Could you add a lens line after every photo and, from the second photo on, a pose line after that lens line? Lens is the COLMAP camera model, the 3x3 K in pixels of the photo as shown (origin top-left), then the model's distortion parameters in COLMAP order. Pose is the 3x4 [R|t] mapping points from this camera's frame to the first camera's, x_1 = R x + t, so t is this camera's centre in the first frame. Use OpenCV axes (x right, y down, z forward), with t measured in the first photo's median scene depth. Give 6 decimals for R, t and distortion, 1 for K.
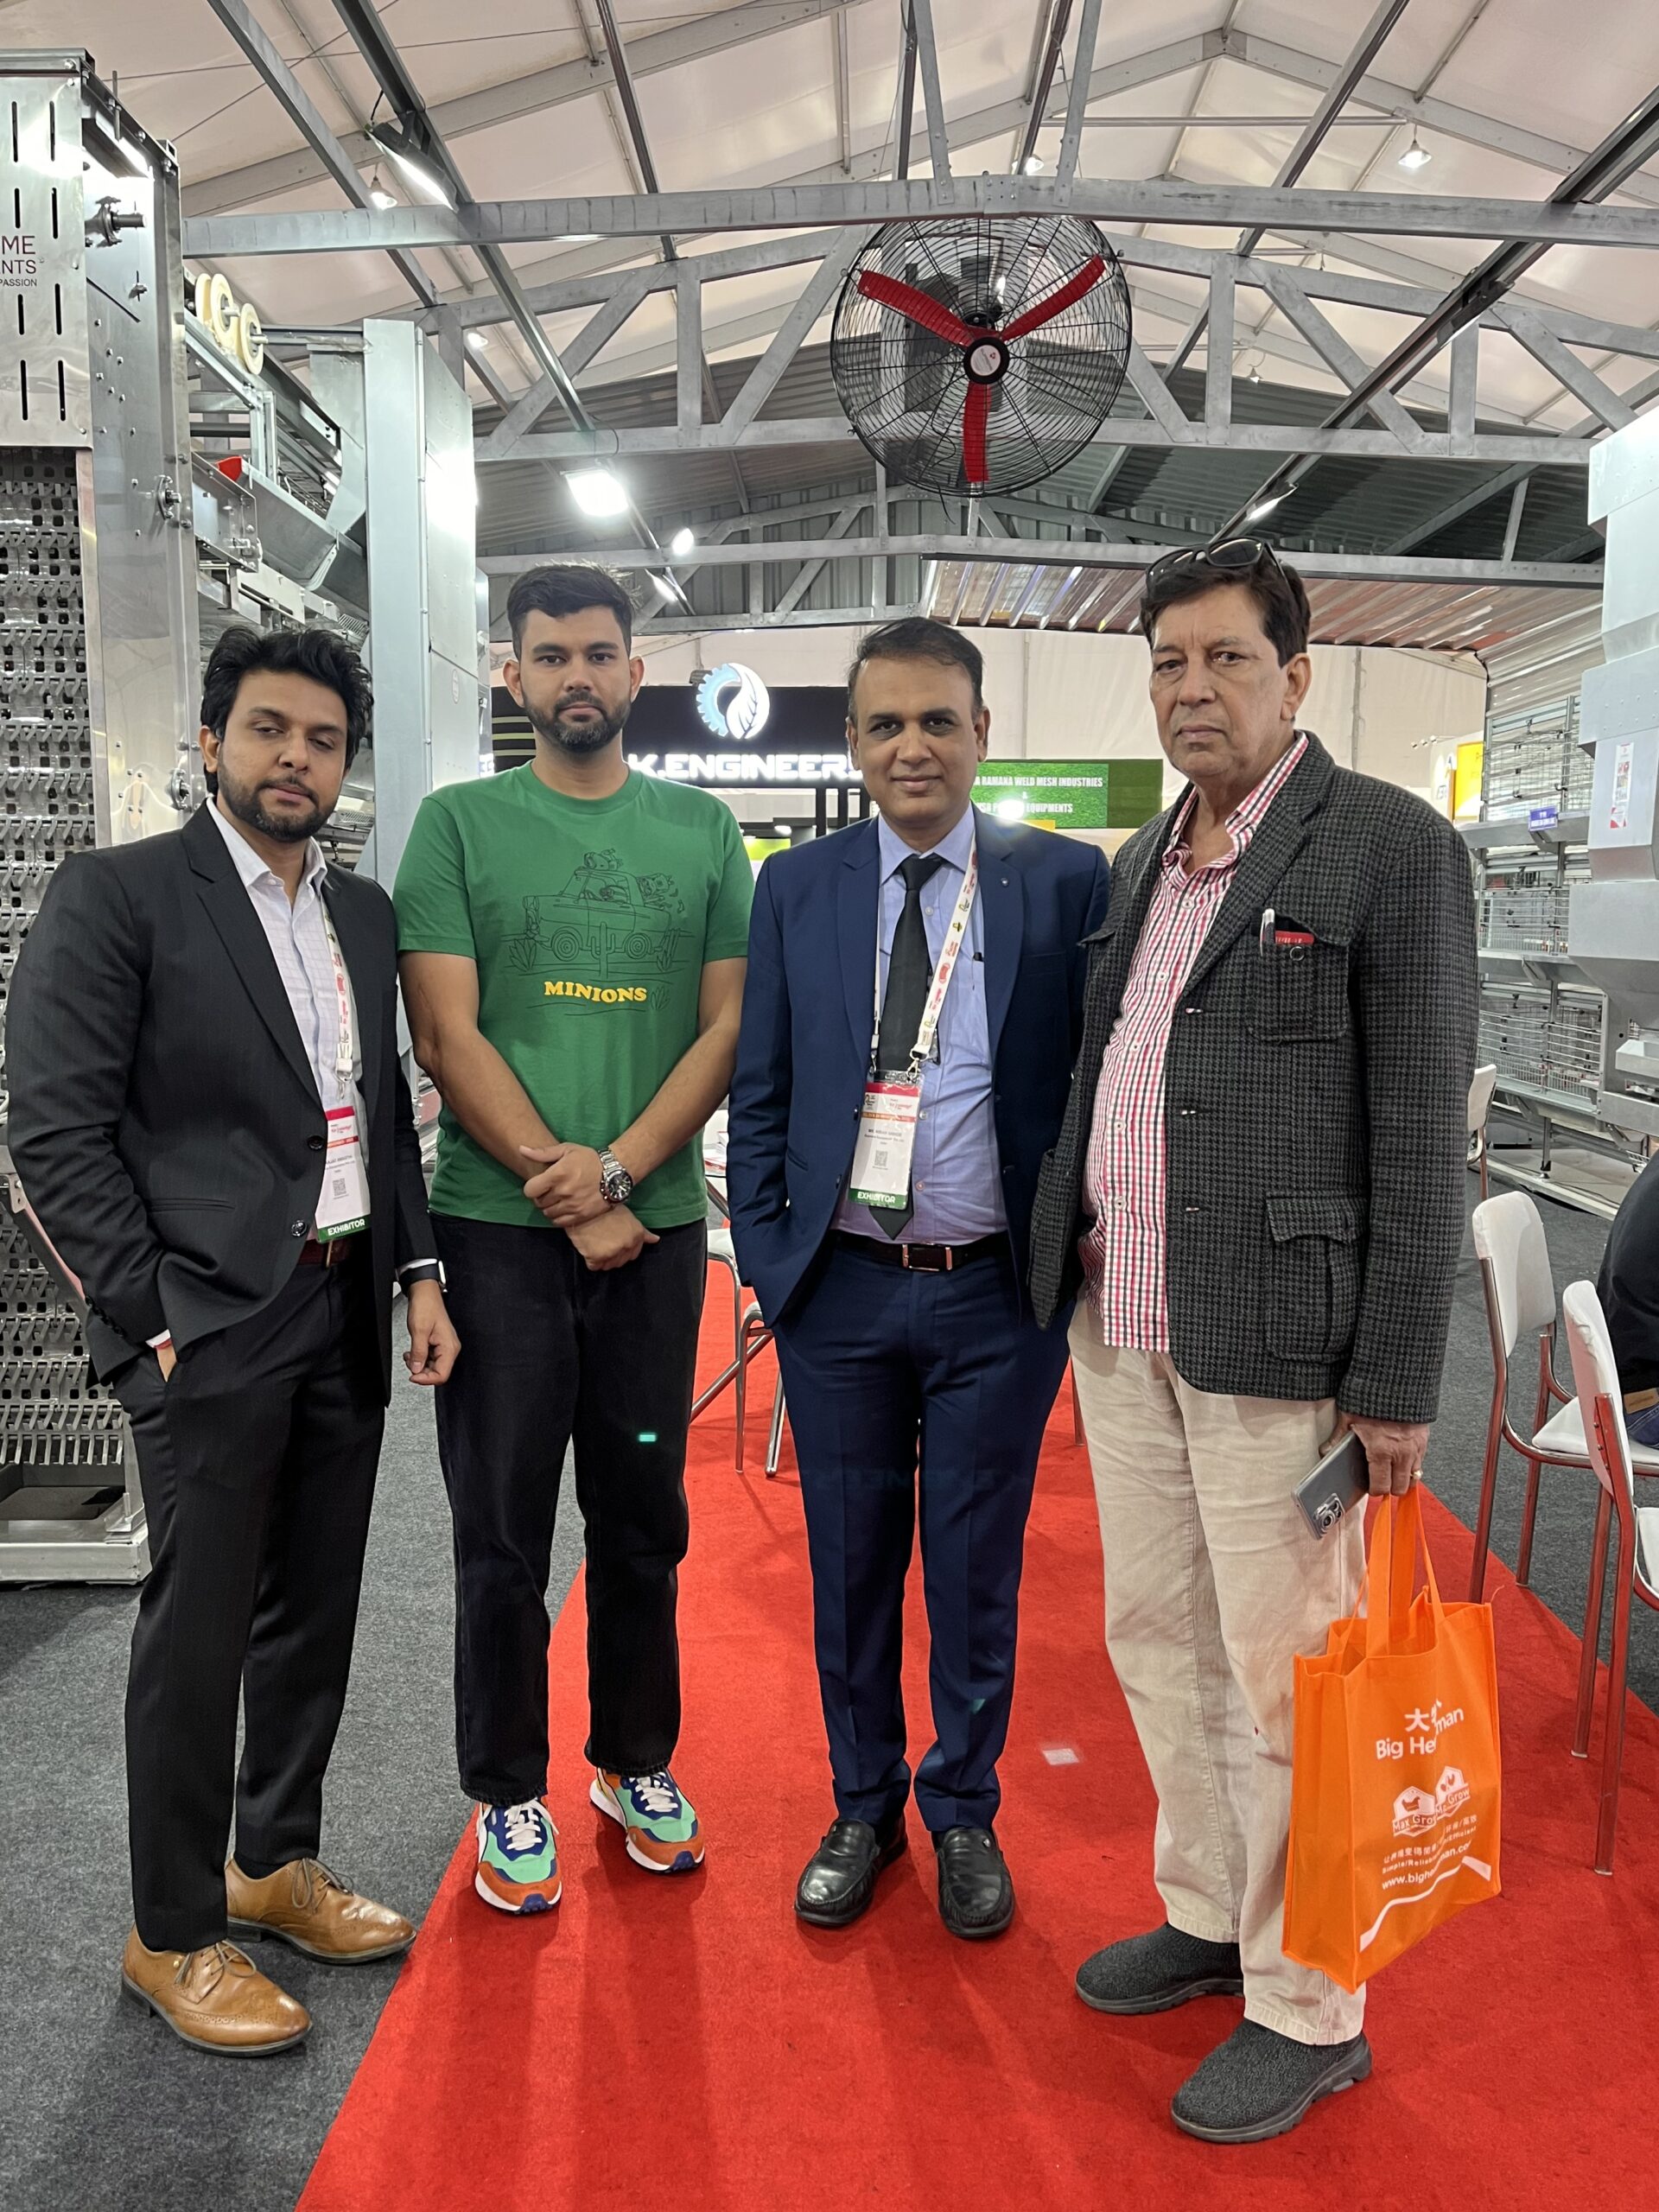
lens RADIAL K [[1840.4, 0, 829.5], [0, 1840.4, 1106.0], [0, 0, 1]] dist [0.009770, 0.005529]
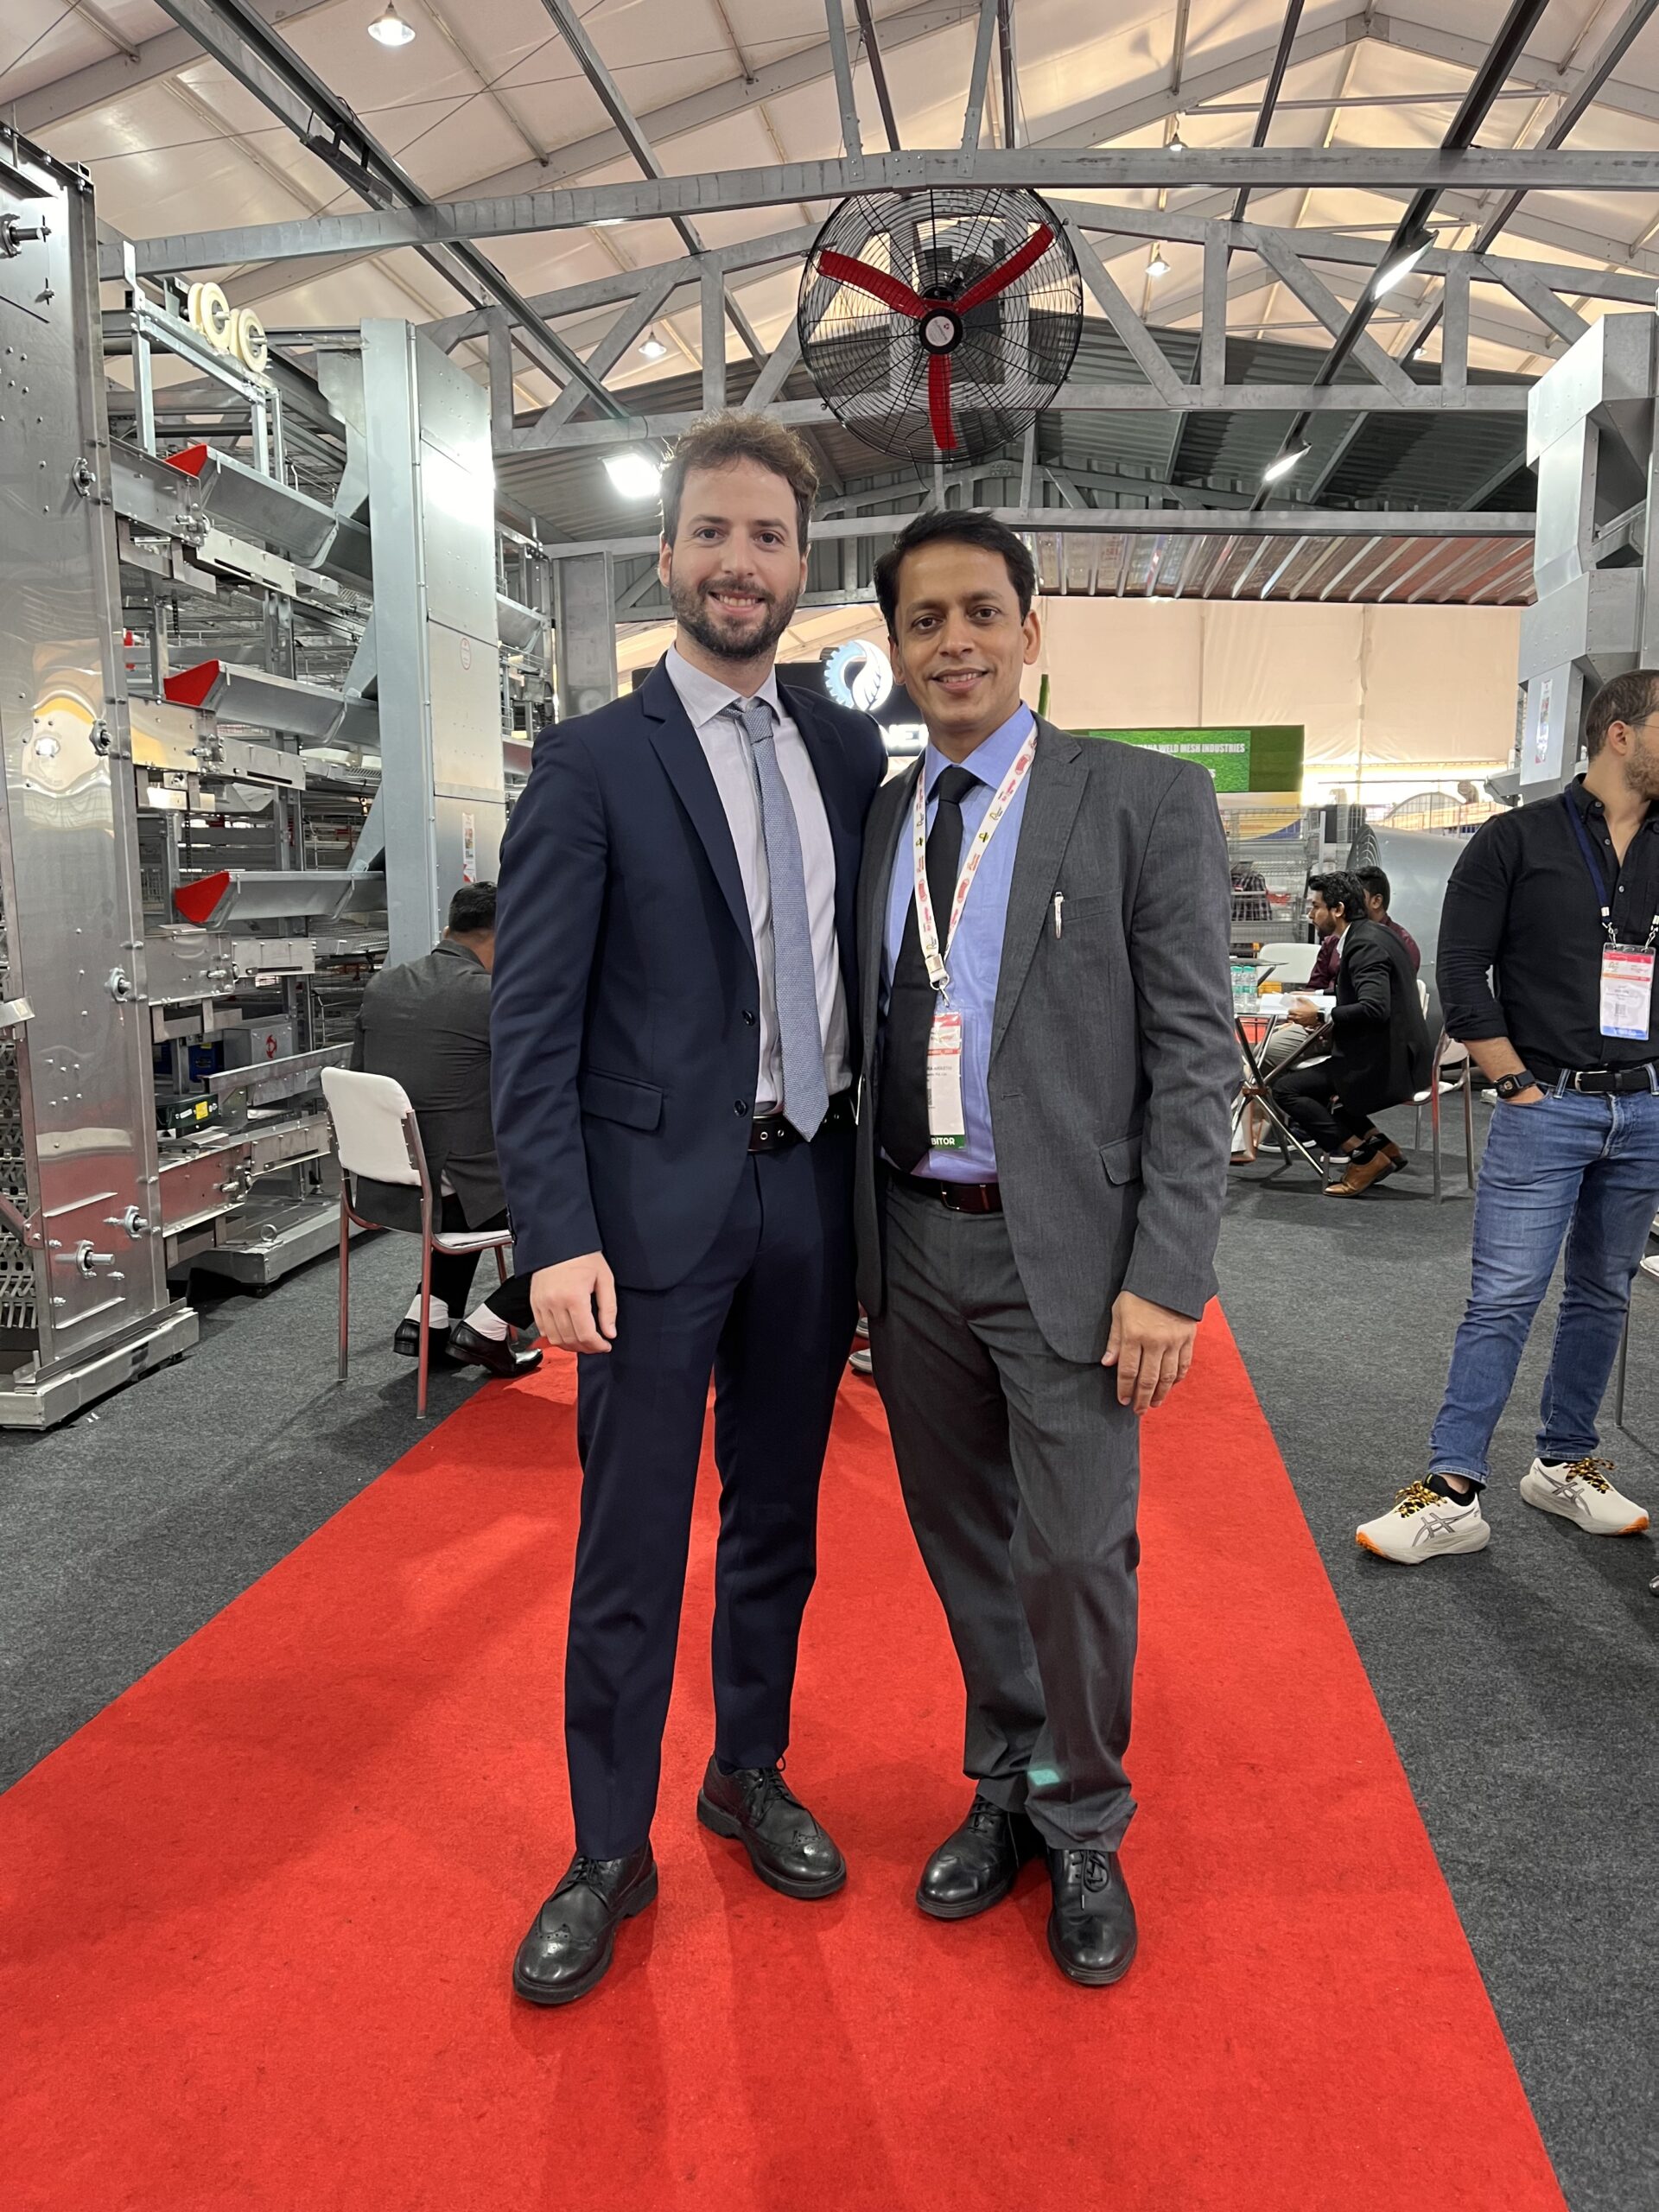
lens RADIAL K [[1699.2, 0, 829.5], [0, 1699.2, 1106.0], [0, 0, 1]] dist [0.064800, -0.100528]
pose [[0.992528, 0.008138, -0.121746, 0.117572], [-0.004992, 0.999646, 0.026123, 0.013114], [0.121915, -0.025320, 0.992217, 0.000617]]
